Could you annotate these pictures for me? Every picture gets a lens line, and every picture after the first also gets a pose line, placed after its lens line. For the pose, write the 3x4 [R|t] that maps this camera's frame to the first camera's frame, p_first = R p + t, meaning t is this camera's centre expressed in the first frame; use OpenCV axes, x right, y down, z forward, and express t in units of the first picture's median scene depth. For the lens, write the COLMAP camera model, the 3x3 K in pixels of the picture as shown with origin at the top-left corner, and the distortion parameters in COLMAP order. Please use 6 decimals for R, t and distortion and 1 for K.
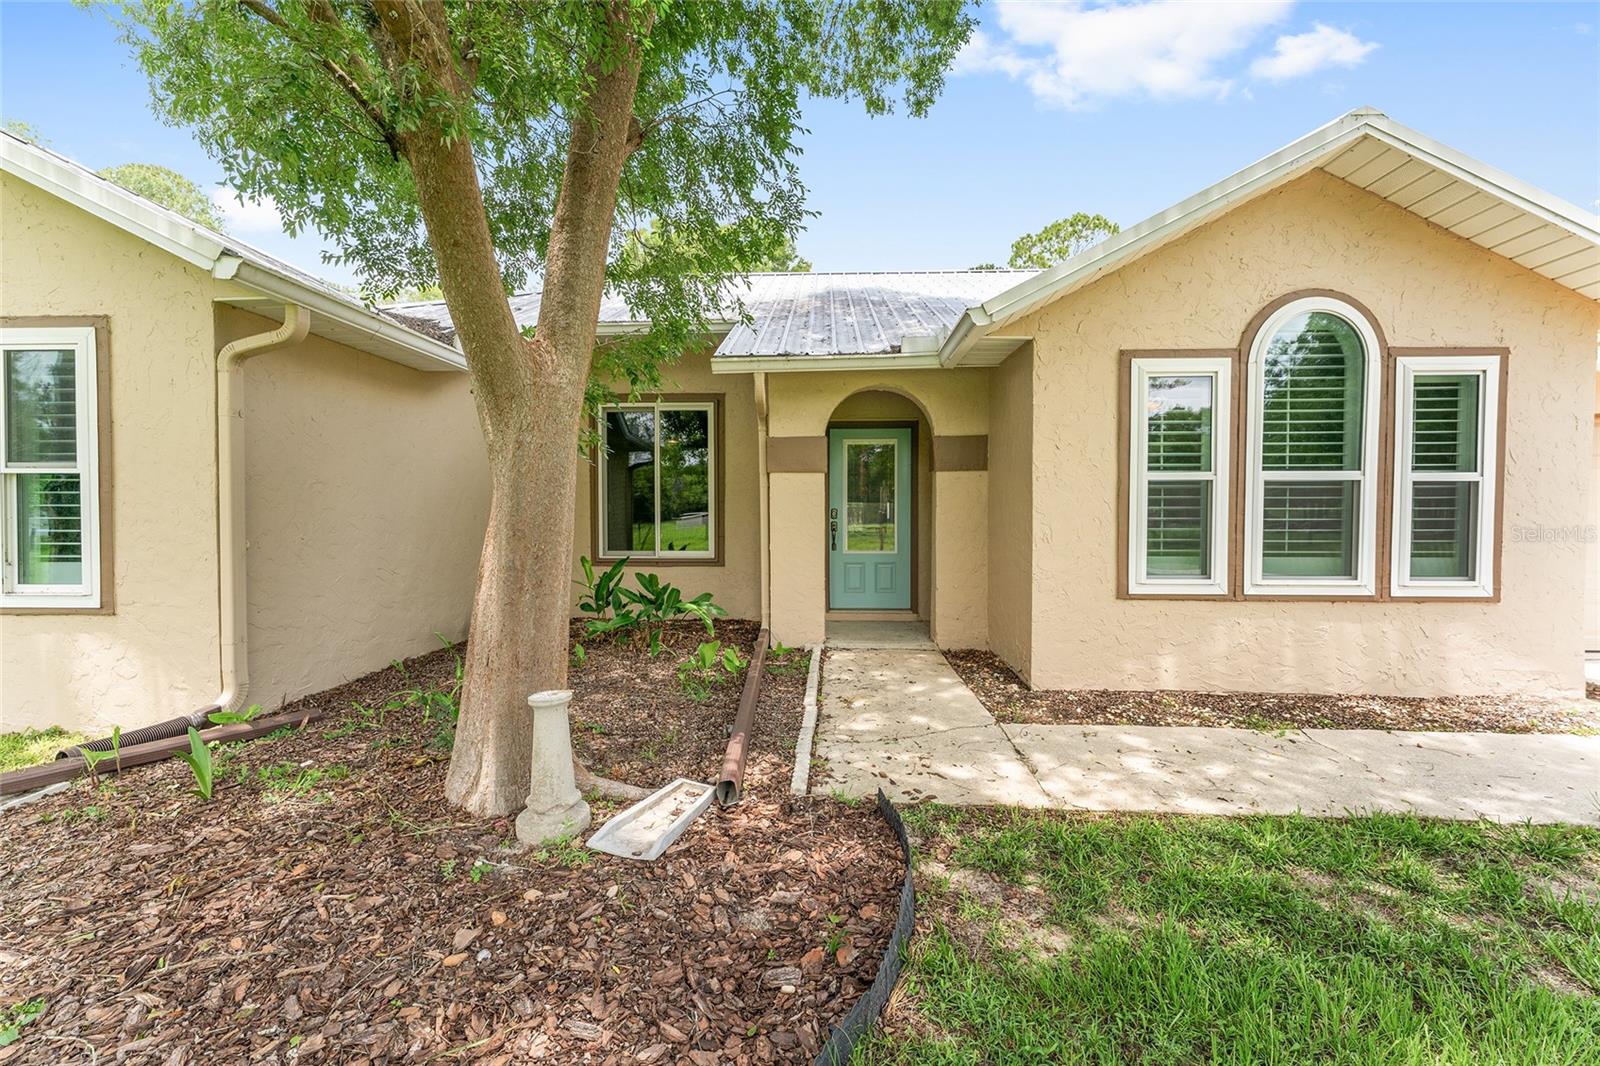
lens RADIAL K [[651.5, 0, 800.0], [0, 651.5, 533.0], [0, 0, 1]] dist [0.000300, -0.000400]
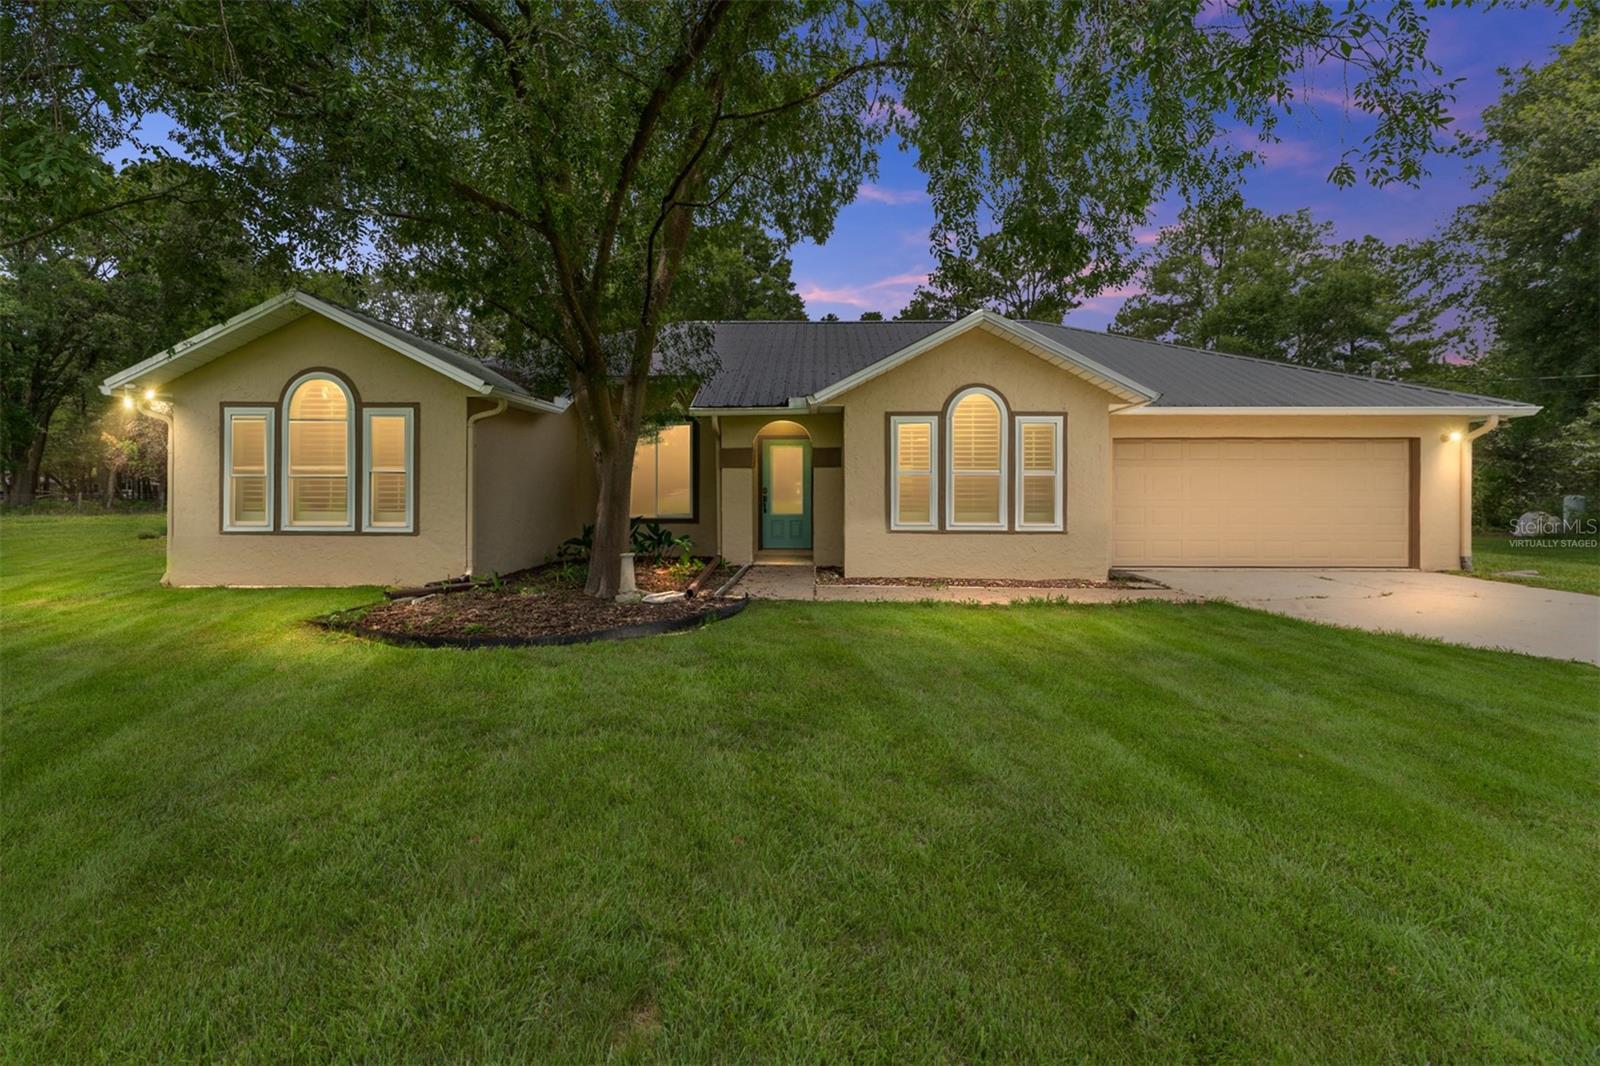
lens RADIAL K [[681.4, 0, 801.5], [0, 681.4, 513.6], [0, 0, 1]] dist [0.001559, -0.000170]
pose [[0.999960, 0.001746, 0.008740, 0.209421], [-0.001773, 0.999994, 0.003125, 0.036326], [-0.008735, -0.003140, 0.999957, -1.172443]]
